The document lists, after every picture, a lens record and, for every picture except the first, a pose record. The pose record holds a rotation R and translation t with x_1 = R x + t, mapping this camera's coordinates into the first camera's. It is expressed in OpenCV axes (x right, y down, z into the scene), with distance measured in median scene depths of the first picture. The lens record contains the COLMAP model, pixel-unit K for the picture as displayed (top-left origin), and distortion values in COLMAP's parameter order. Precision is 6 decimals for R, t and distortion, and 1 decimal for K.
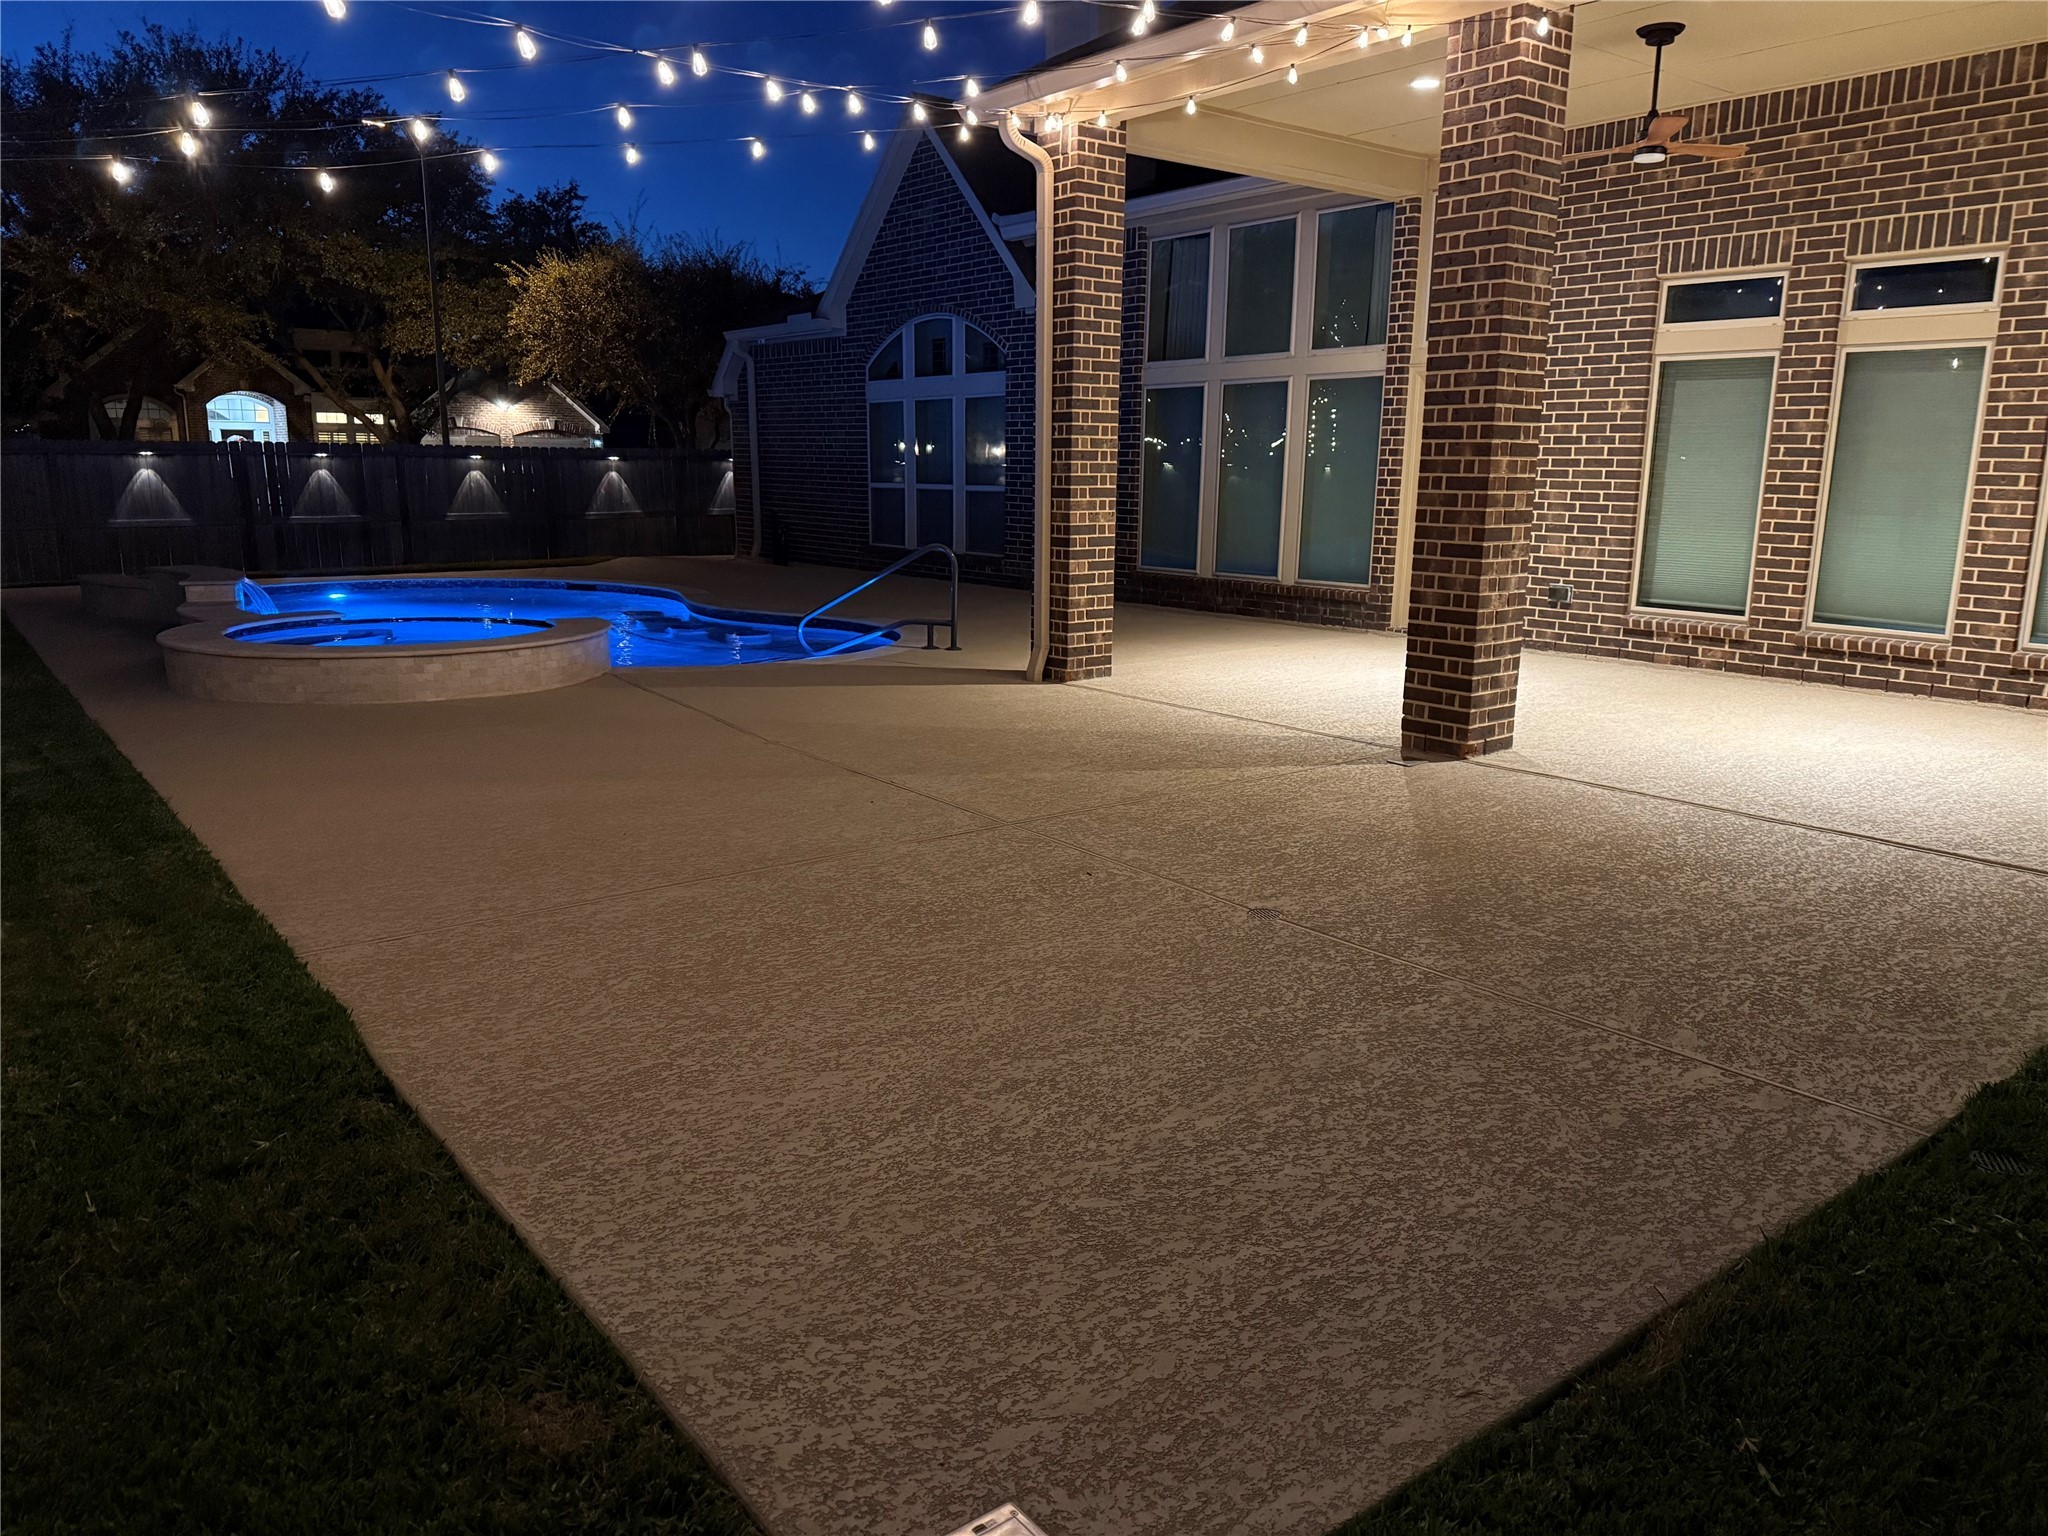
lens RADIAL K [[1438.0, 0, 1023.3], [0, 1438.0, 771.3], [0, 0, 1]] dist [0.025089, -0.071965]
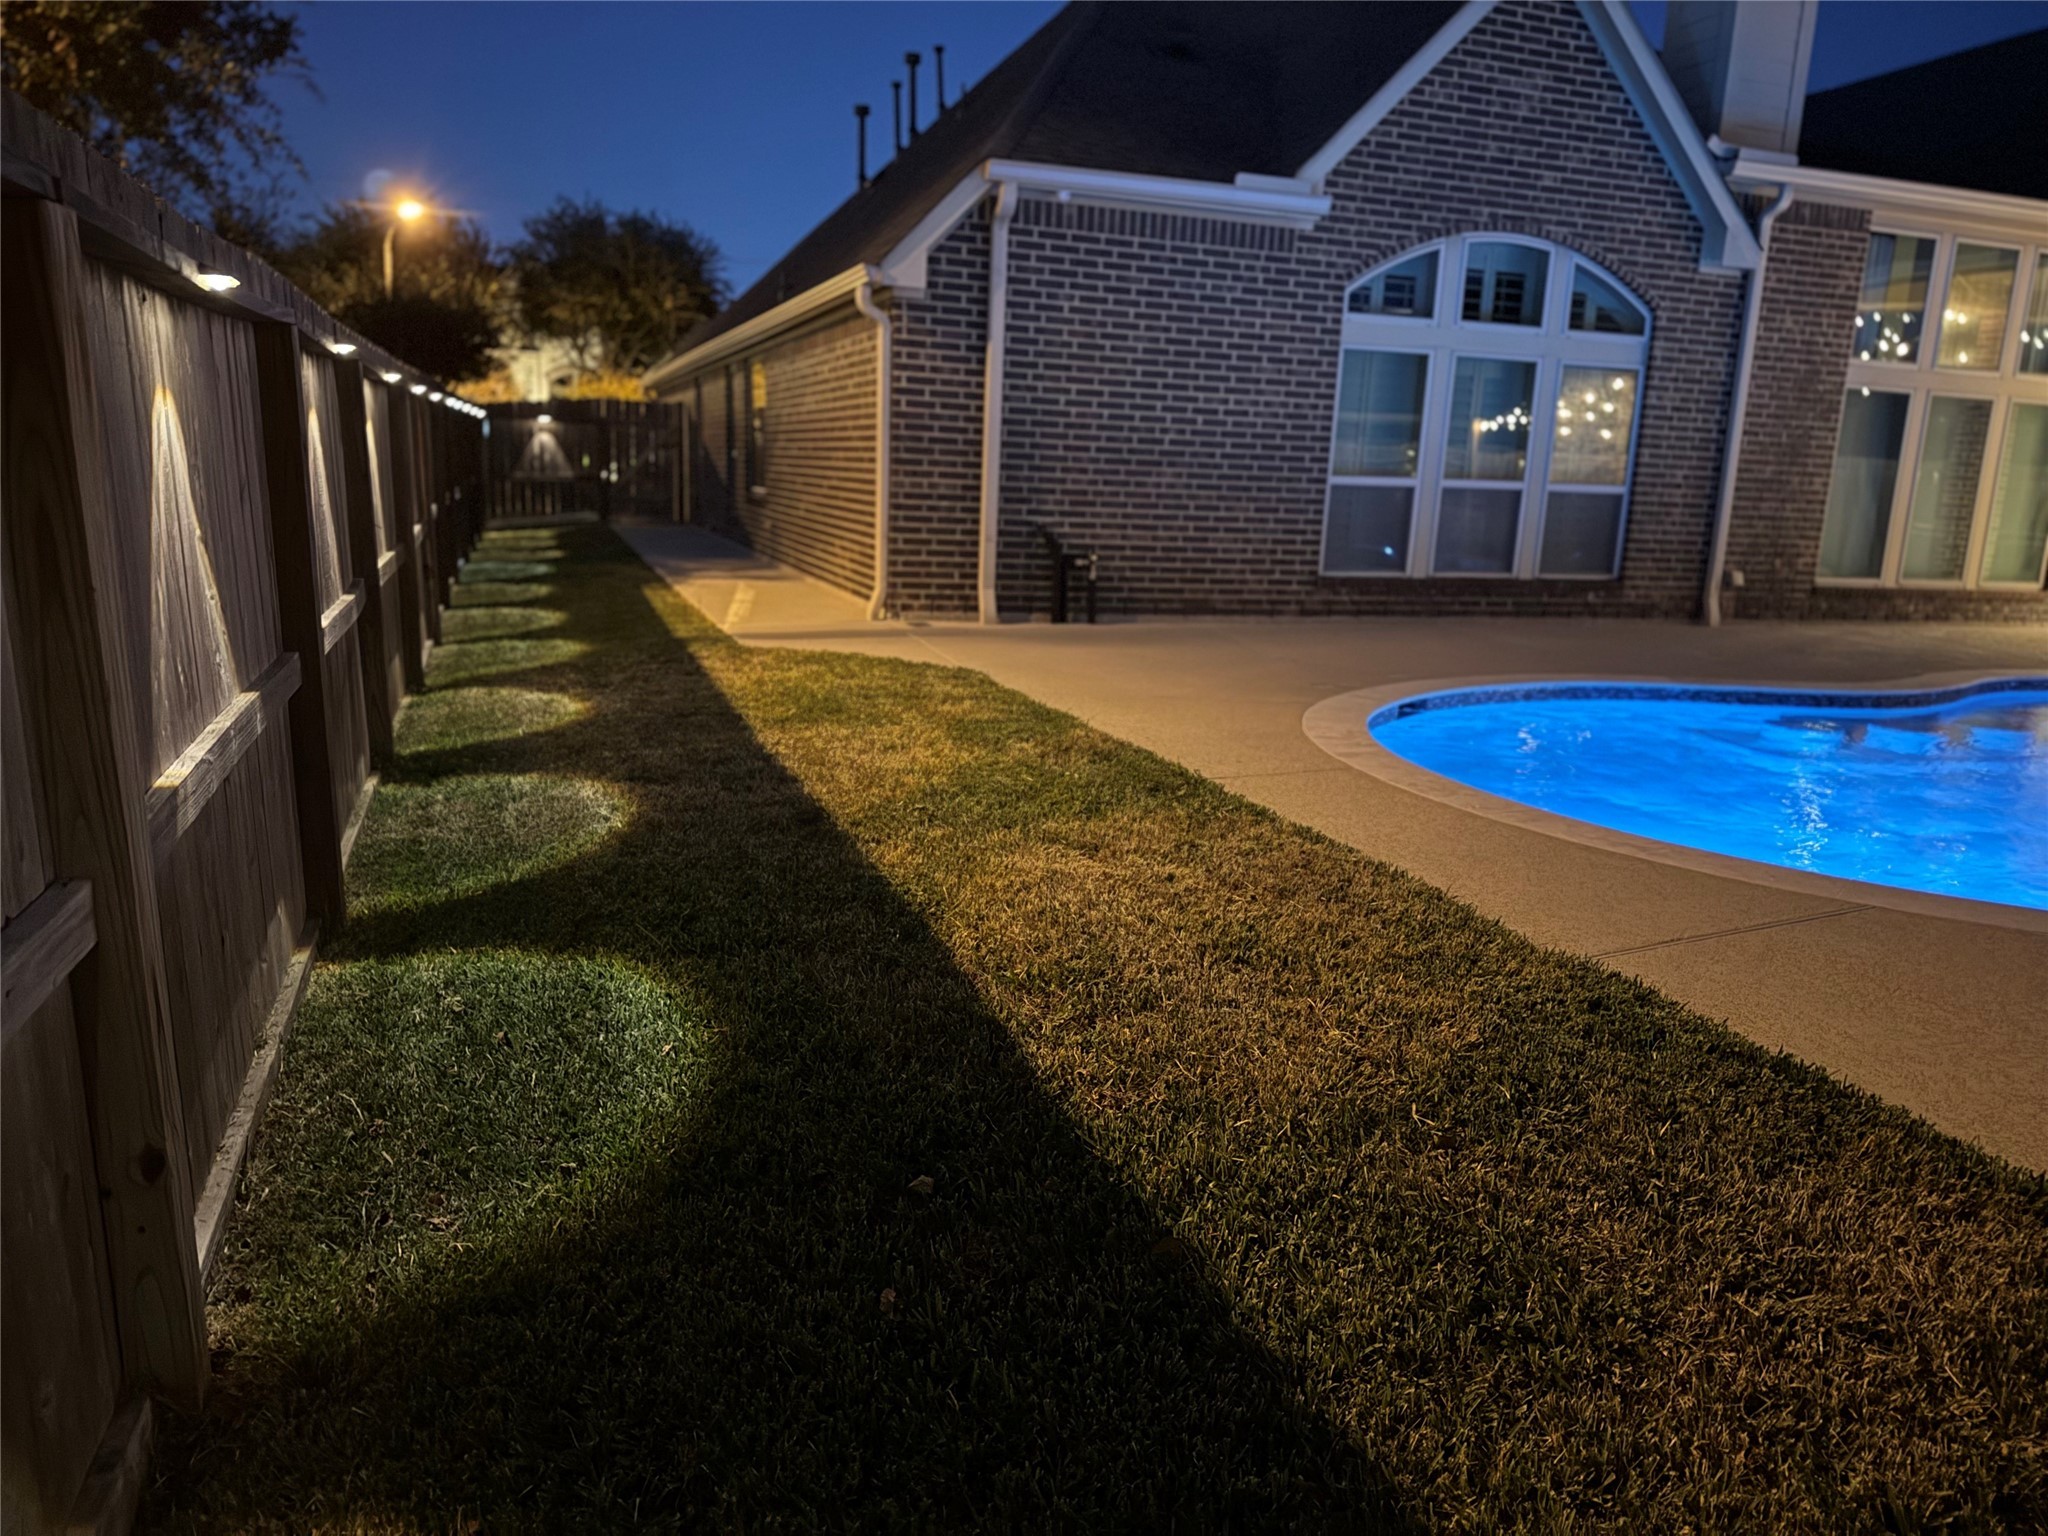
lens RADIAL K [[1438.0, 0, 1023.5], [0, 1438.0, 769.7], [0, 0, 1]] dist [0.025089, -0.071965]
pose [[0.318267, -0.212469, 0.923885, -0.775784], [0.164271, 0.972178, 0.166986, -0.206288], [-0.933660, 0.098621, 0.344314, 0.937879]]
